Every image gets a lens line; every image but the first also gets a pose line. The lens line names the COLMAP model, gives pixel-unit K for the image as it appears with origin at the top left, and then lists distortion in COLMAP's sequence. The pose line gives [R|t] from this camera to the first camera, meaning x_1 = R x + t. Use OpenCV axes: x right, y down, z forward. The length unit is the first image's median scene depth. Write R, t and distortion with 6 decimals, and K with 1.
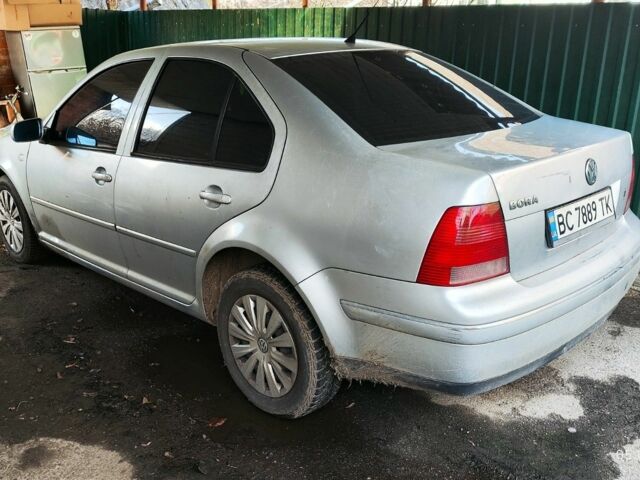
lens RADIAL K [[626.0, 0, 323.0], [0, 626.0, 239.5], [0, 0, 1]] dist [0.024316, 0.000000]
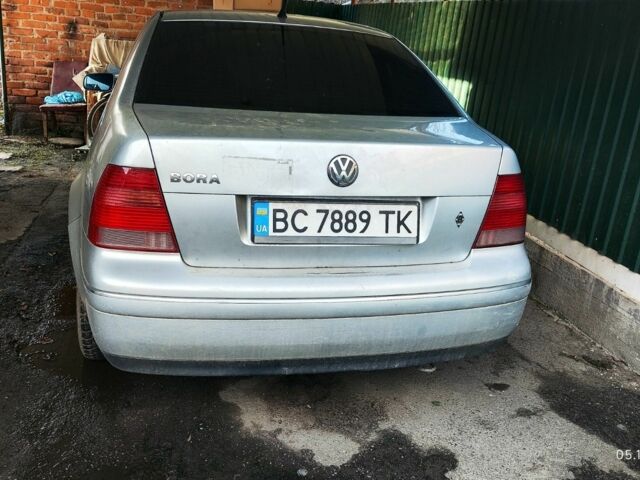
lens RADIAL K [[626.0, 0, 321.2], [0, 626.0, 240.2], [0, 0, 1]] dist [0.024316, 0.000000]
pose [[0.846675, 0.222823, -0.483209, 0.759056], [-0.230493, 0.972061, 0.044382, -0.044520], [0.479598, 0.073799, 0.874379, 0.249384]]
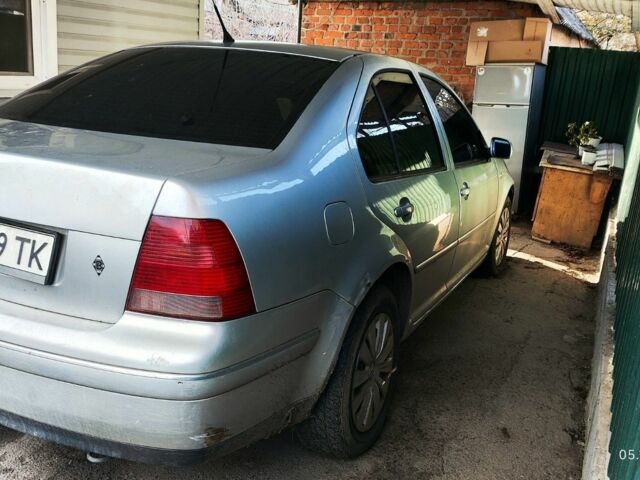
lens RADIAL K [[626.0, 0, 321.6], [0, 626.0, 239.9], [0, 0, 1]] dist [0.024316, 0.000000]
pose [[0.349160, 0.264125, -0.899069, 1.146999], [-0.350485, 0.926626, 0.136107, -0.264770], [0.869050, 0.267587, 0.416113, 0.983595]]
